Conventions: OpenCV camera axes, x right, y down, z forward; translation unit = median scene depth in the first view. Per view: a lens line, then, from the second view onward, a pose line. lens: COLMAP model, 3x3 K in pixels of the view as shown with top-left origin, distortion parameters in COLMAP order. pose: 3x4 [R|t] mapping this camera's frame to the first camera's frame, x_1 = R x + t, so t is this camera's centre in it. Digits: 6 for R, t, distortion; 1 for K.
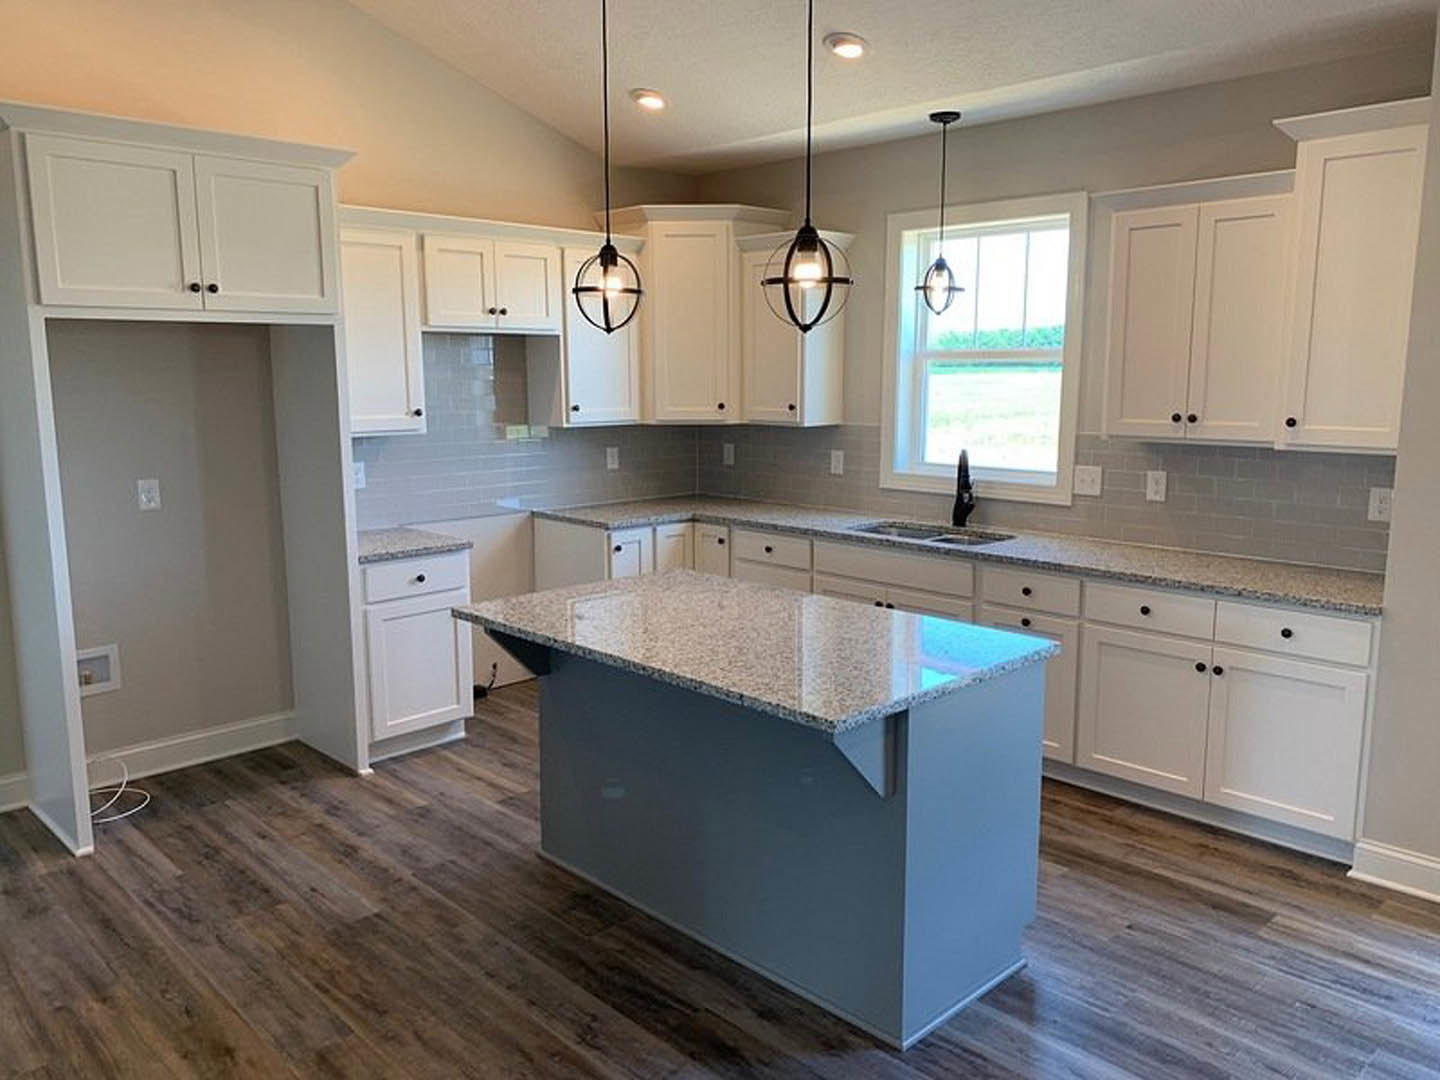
lens RADIAL K [[1102.9, 0, 689.2], [0, 1102.9, 540.0], [0, 0, 1]] dist [0.057399, -0.072043]
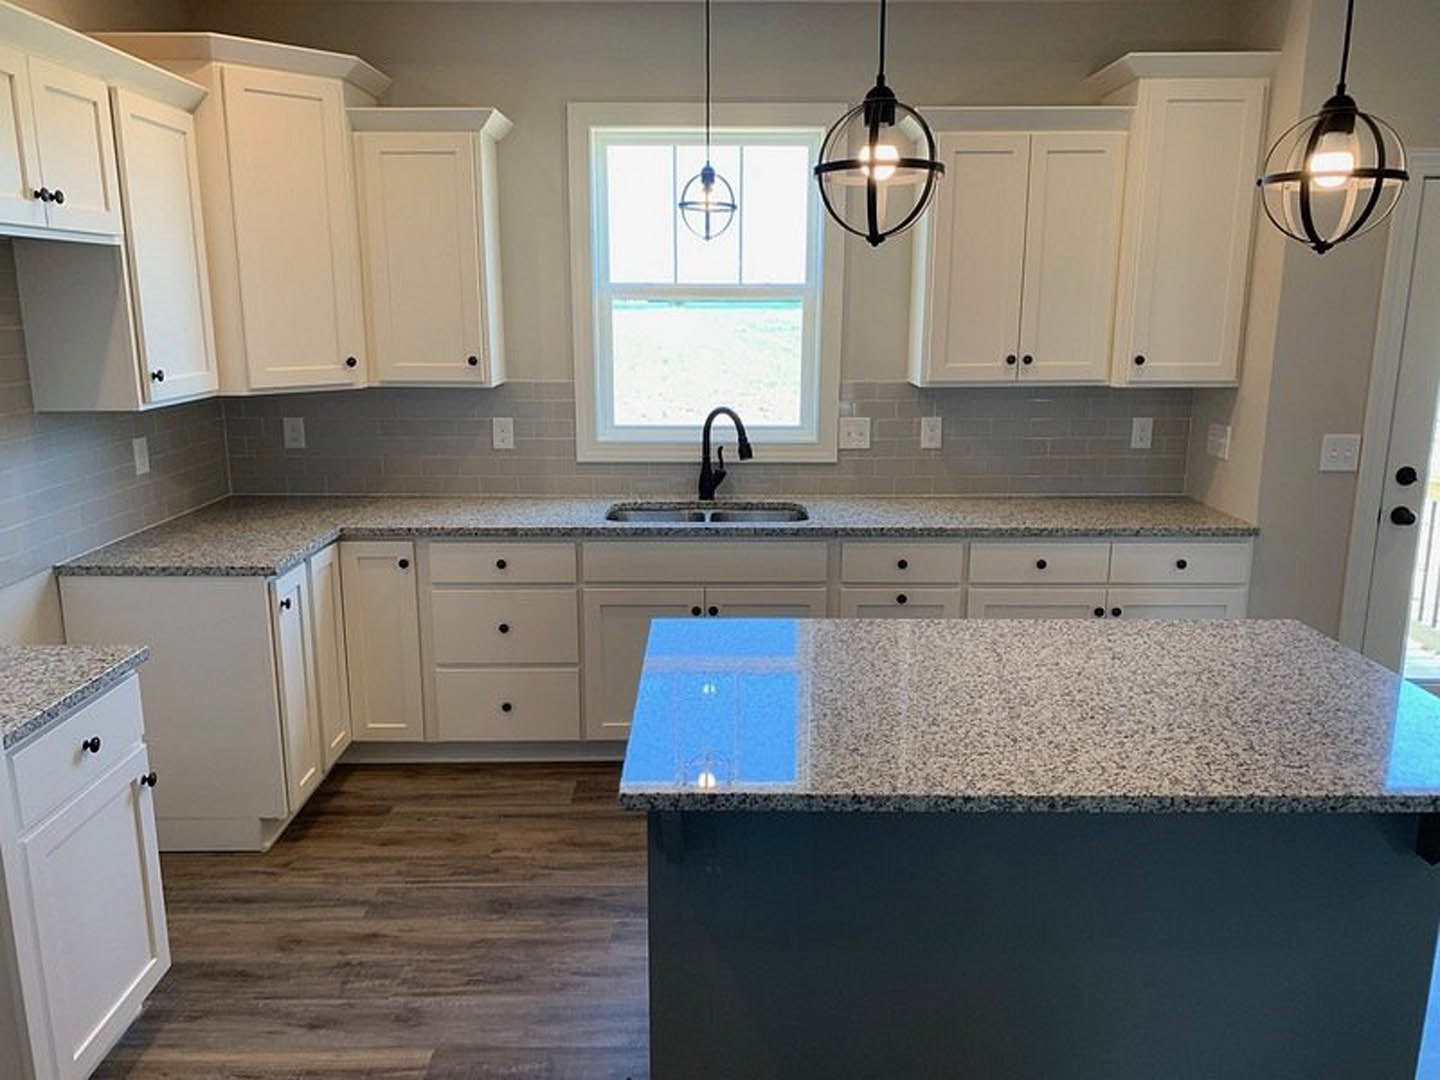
lens RADIAL K [[1102.9, 0, 726.6], [0, 1102.9, 540.0], [0, 0, 1]] dist [0.057399, -0.072043]
pose [[0.687241, -0.149686, 0.710840, -0.370000], [0.113026, 0.988656, 0.098914, -0.067636], [-0.717583, 0.012366, 0.696364, 0.442969]]
